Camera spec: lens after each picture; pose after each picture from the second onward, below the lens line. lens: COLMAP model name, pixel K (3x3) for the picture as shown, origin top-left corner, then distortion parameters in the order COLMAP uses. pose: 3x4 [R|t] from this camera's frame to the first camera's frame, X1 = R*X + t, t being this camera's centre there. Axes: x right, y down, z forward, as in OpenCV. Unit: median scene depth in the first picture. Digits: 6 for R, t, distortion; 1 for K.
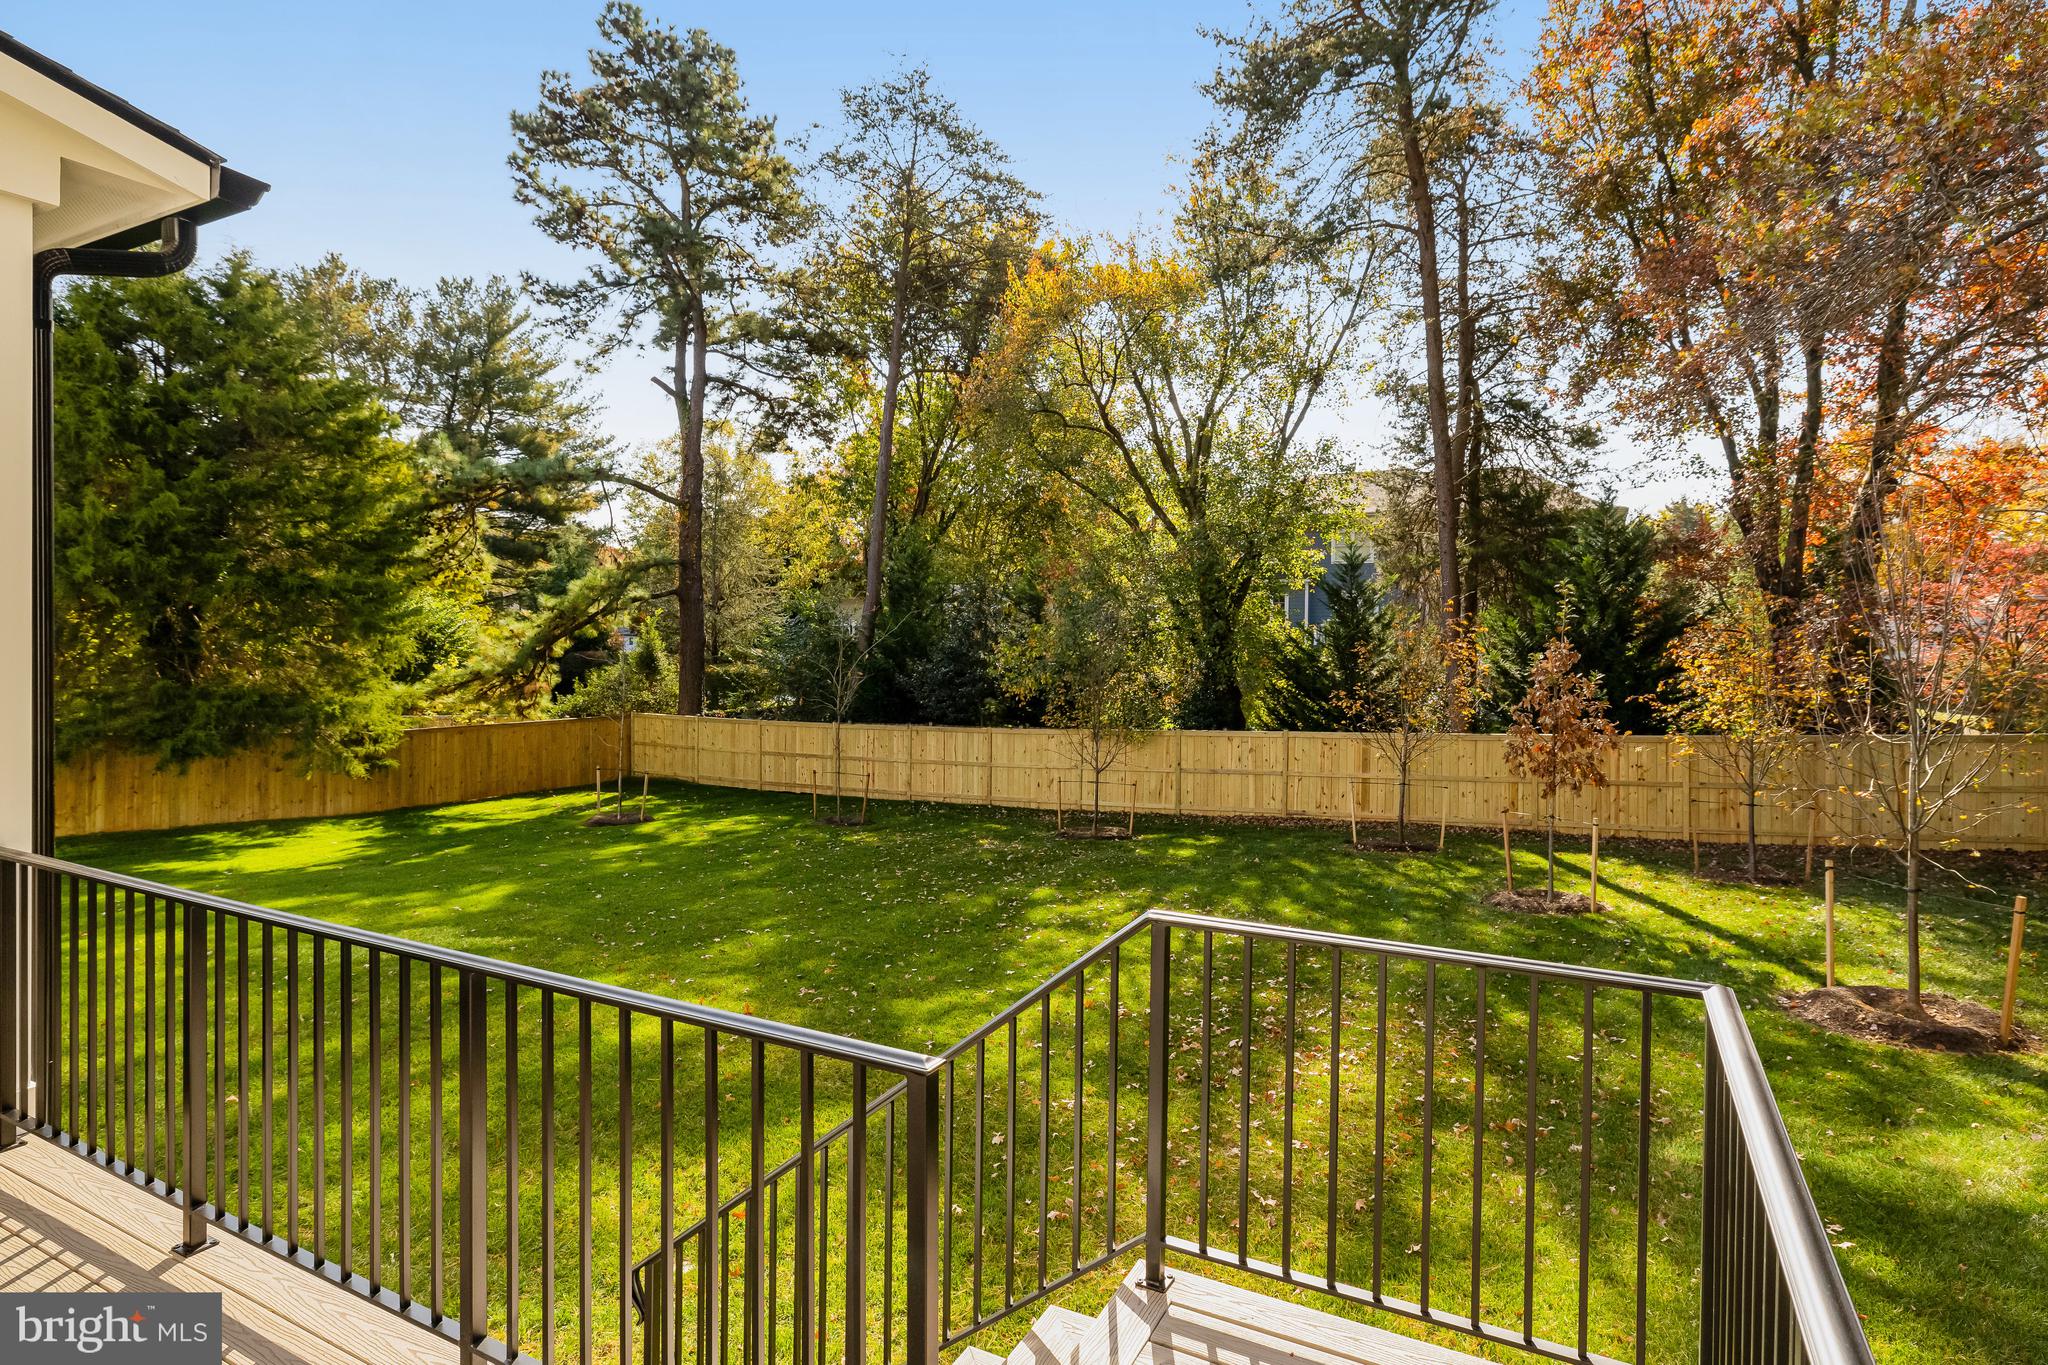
lens RADIAL K [[1039.2, 0, 1104.4], [0, 1039.2, 655.0], [0, 0, 1]] dist [-0.000570, -0.002775]
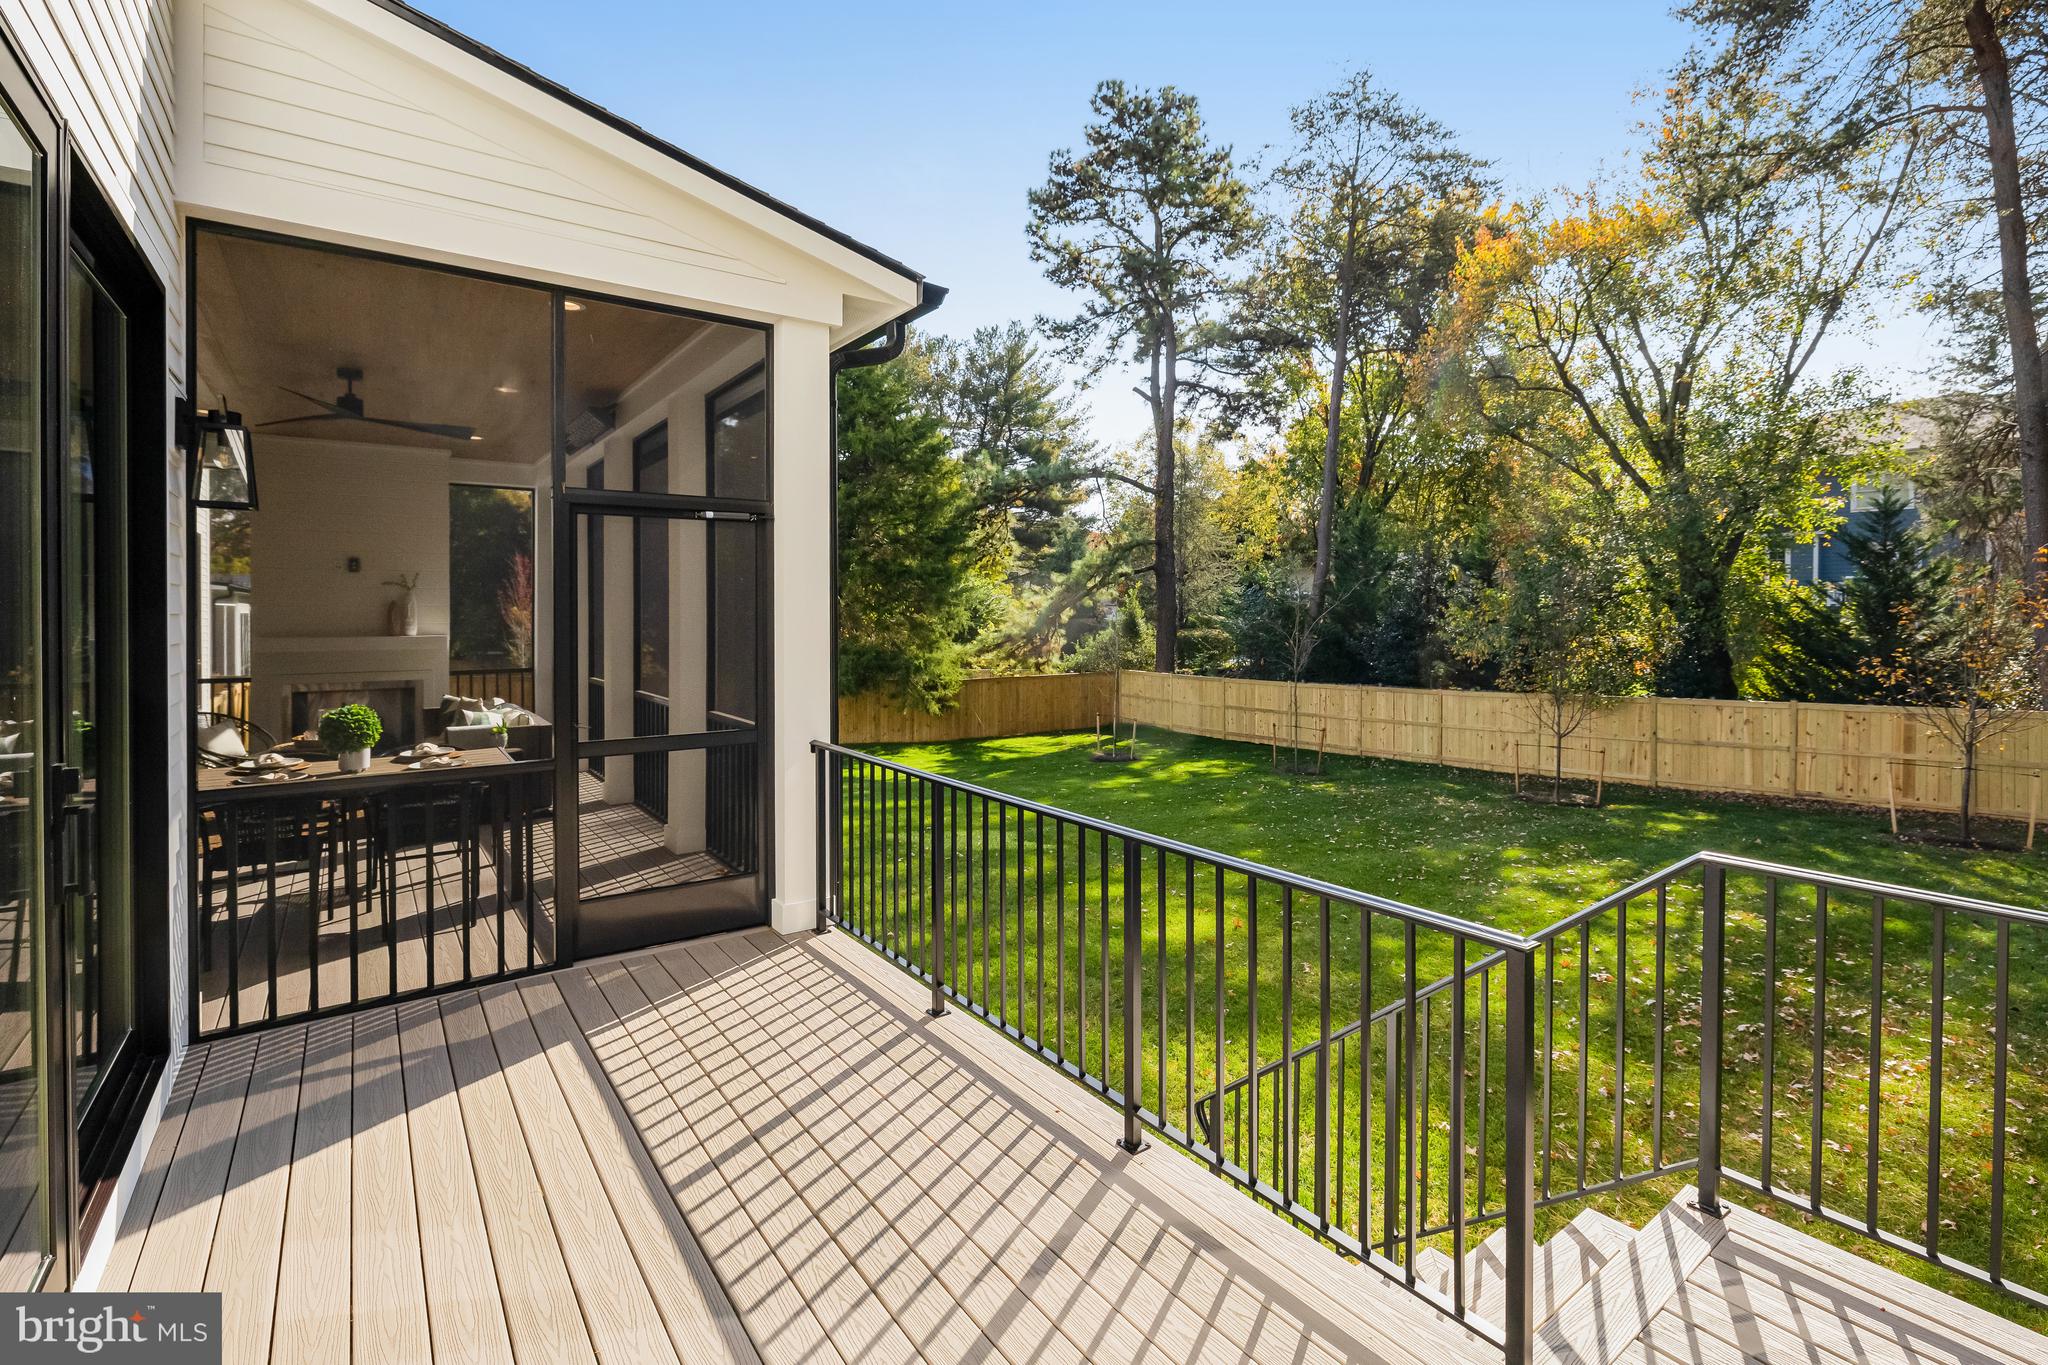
lens RADIAL K [[956.3, 0, 1070.0], [0, 956.3, 620.6], [0, 0, 1]] dist [-0.007448, 0.003189]
pose [[0.891209, -0.005892, -0.453554, -0.005892], [0.005779, 0.999982, -0.001635, 0.000690], [0.453556, -0.001164, 0.891227, -0.010078]]
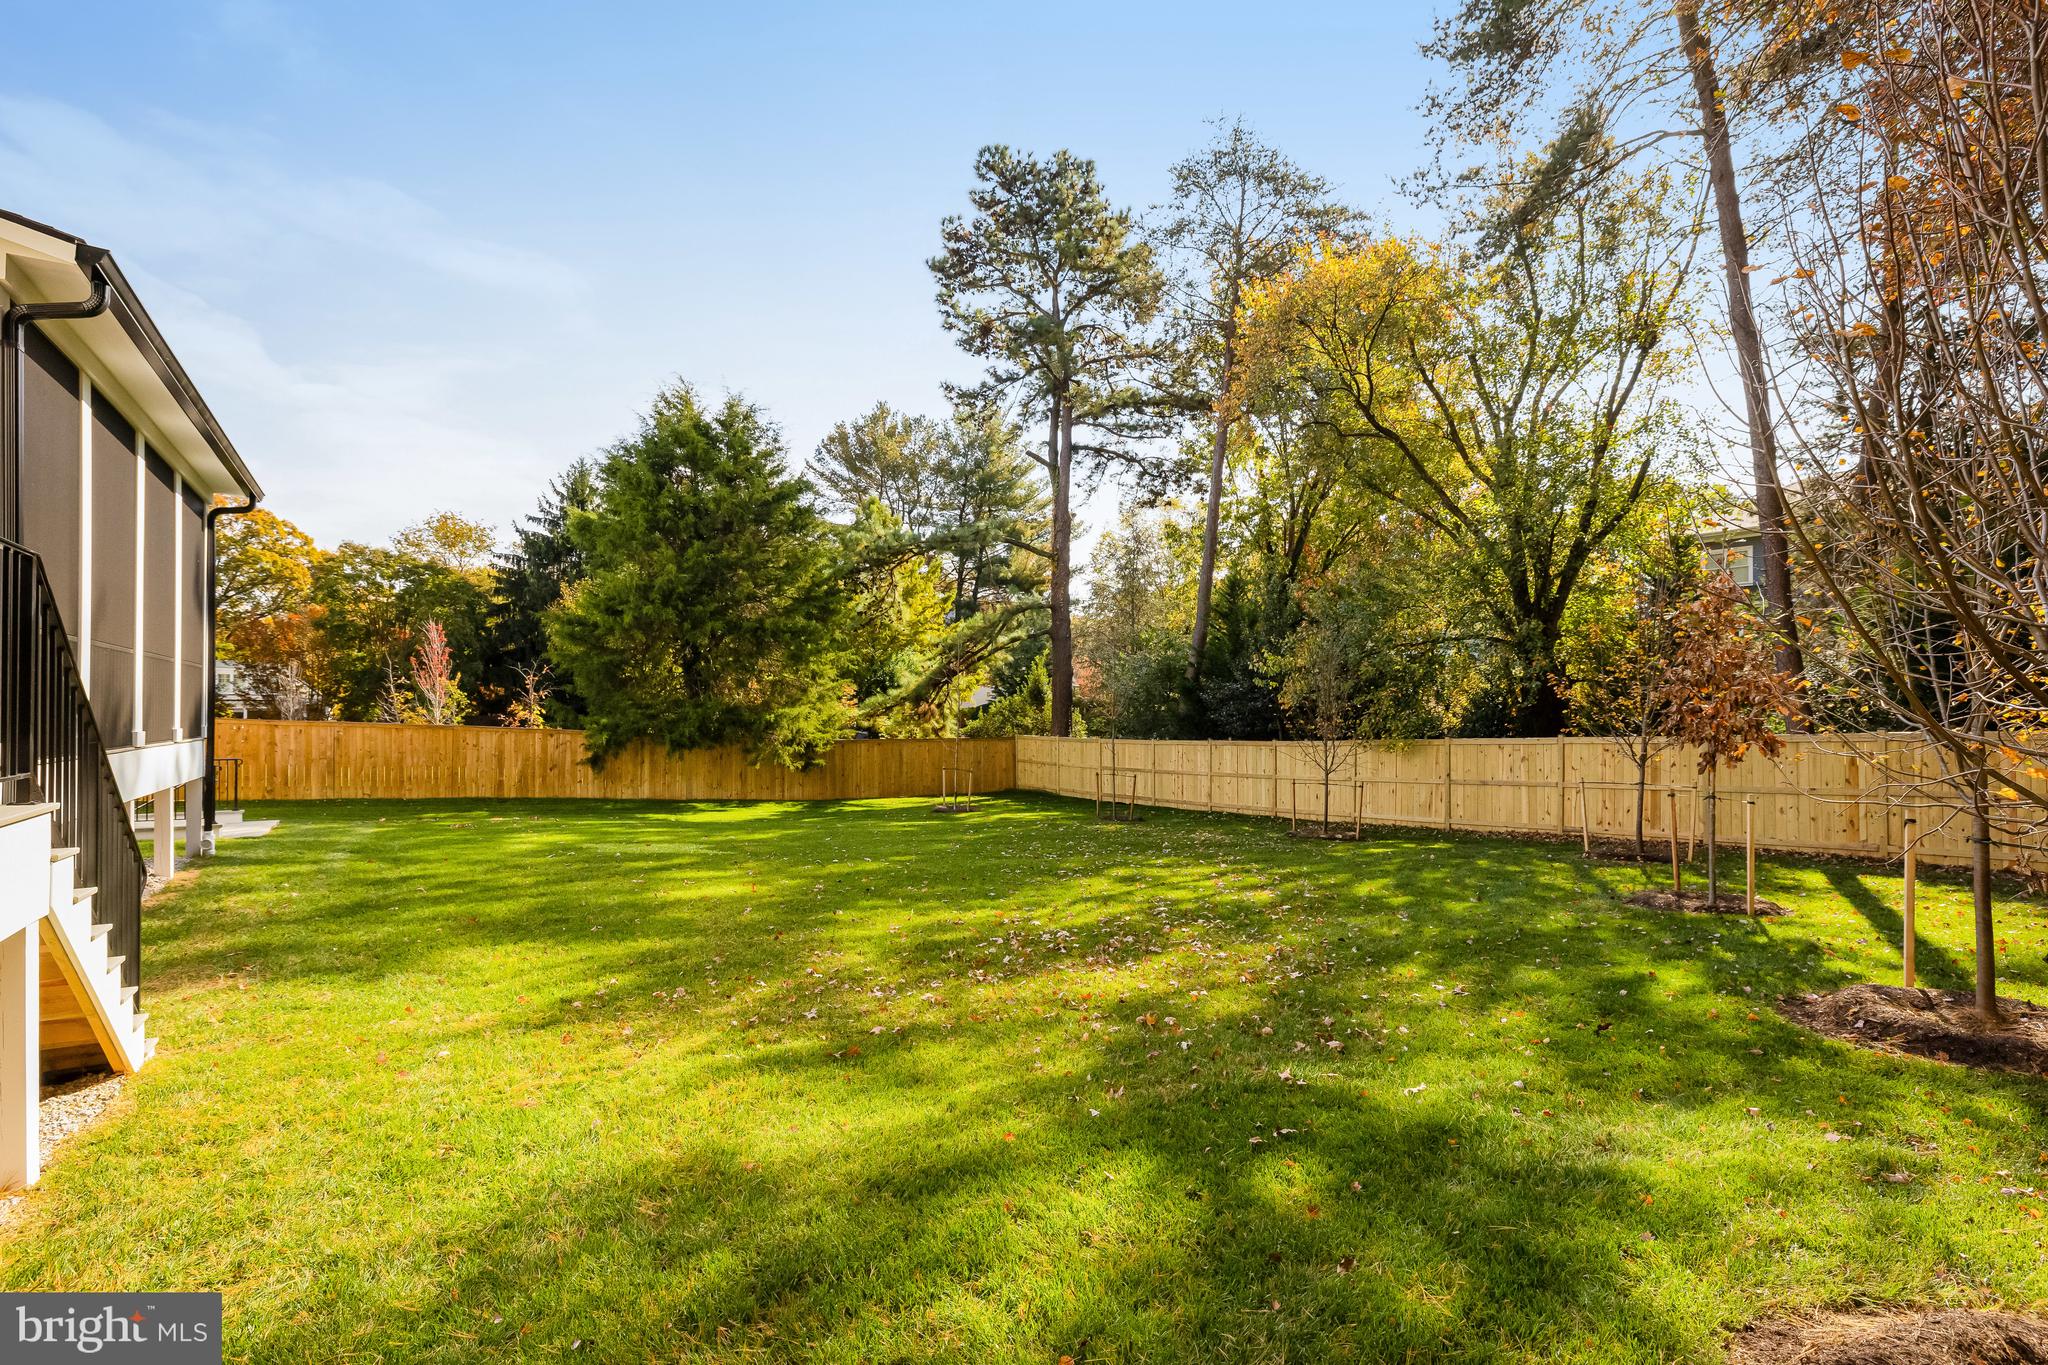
lens RADIAL K [[981.0, 0, 1025.0], [0, 981.0, 689.2], [0, 0, 1]] dist [0.001805, -0.000130]
pose [[0.867083, -0.016839, -0.497880, 0.134780], [0.006675, 0.999732, -0.022187, 0.033425], [0.498120, 0.015914, 0.866962, 0.035351]]
